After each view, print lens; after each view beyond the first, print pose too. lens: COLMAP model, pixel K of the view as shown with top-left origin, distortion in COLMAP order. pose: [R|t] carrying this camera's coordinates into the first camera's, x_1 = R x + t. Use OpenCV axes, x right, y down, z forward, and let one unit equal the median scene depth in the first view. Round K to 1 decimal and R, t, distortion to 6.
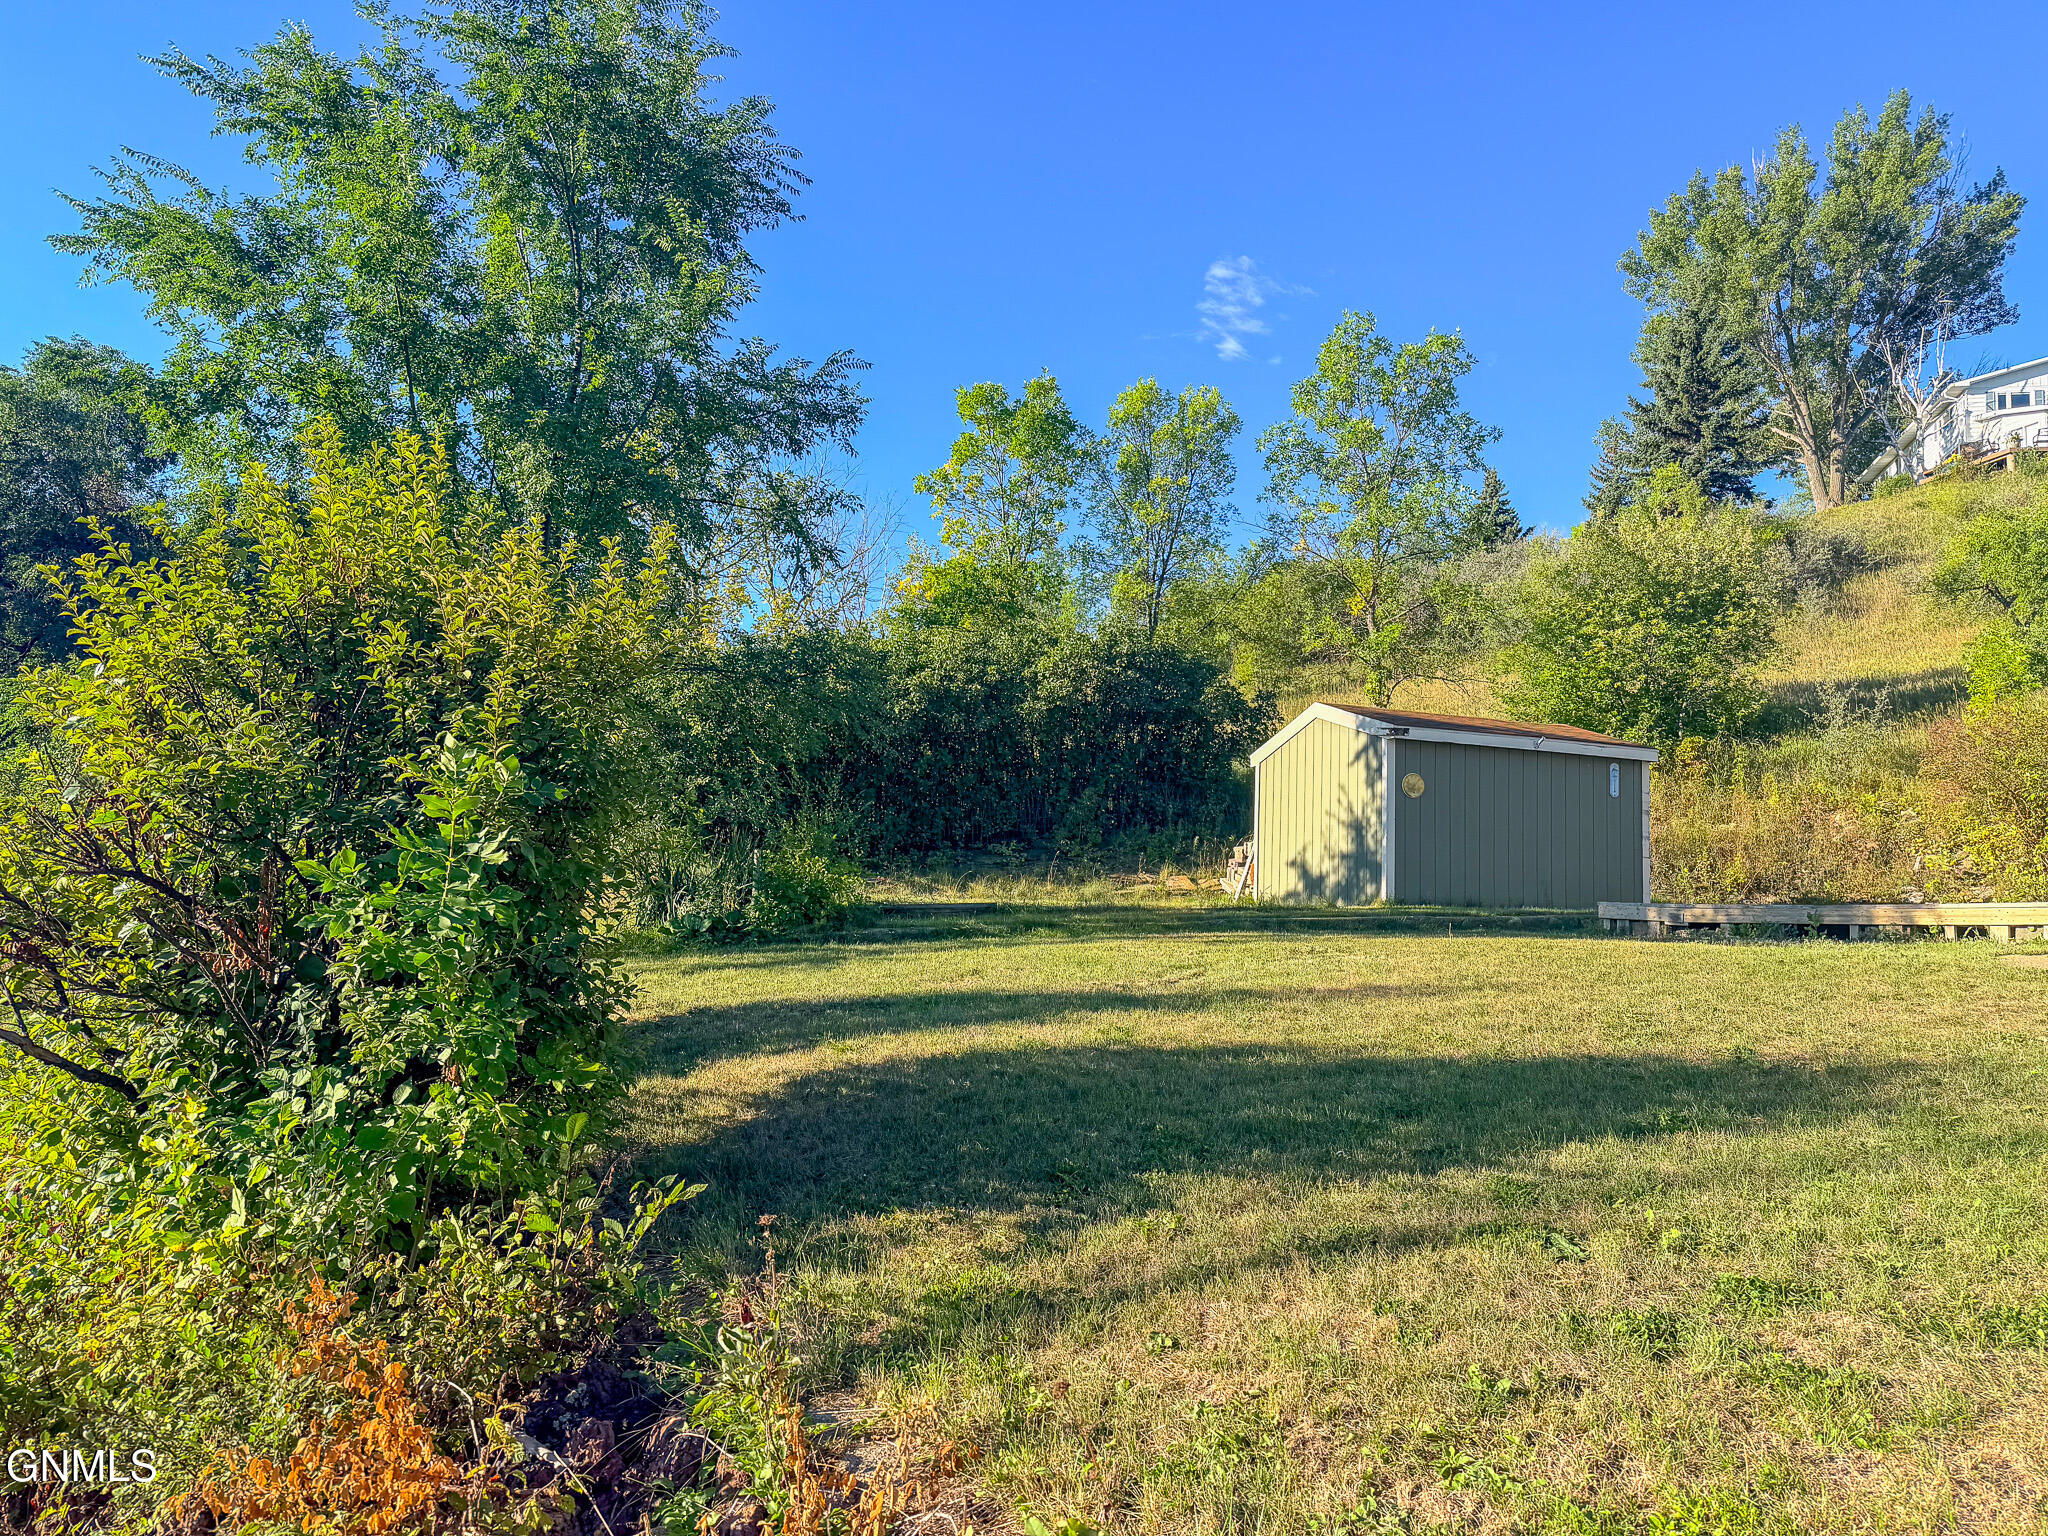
lens RADIAL K [[1416.6, 0, 1002.2], [0, 1416.6, 796.3], [0, 0, 1]] dist [0.070725, -0.094229]
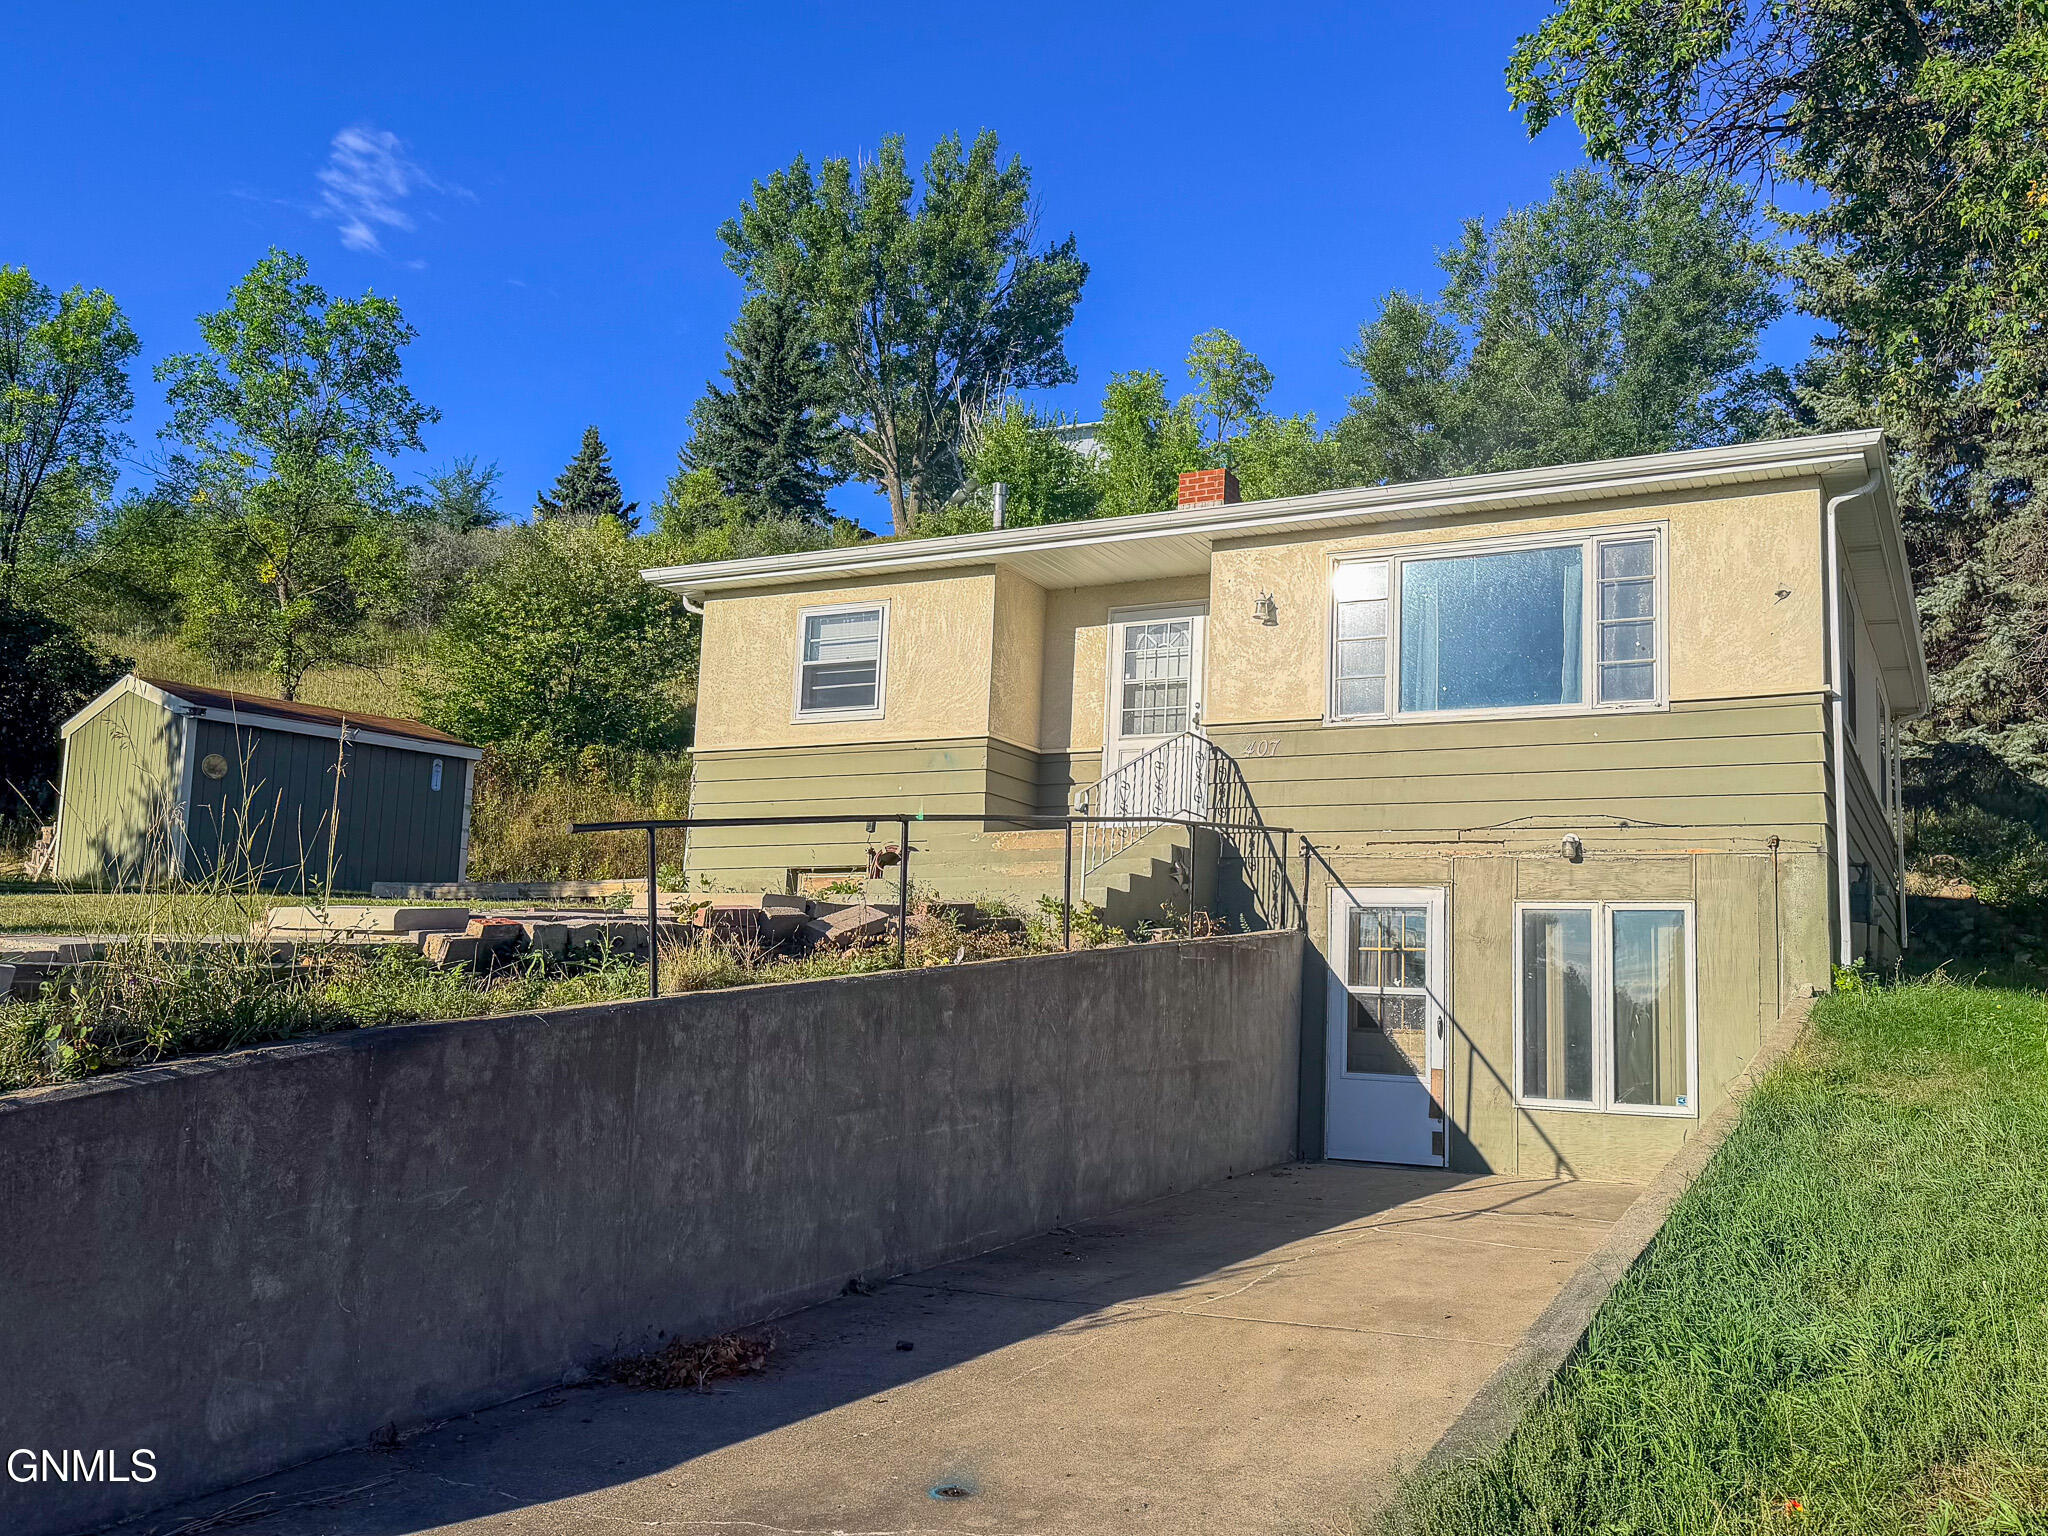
lens RADIAL K [[1767.2, 0, 1196.7], [0, 1767.2, 843.9], [0, 0, 1]] dist [0.009916, -0.040369]
pose [[0.803160, 0.043901, 0.594143, 0.064203], [-0.052718, 0.998606, -0.002523, 0.008235], [-0.593426, -0.029296, 0.804355, -0.248117]]
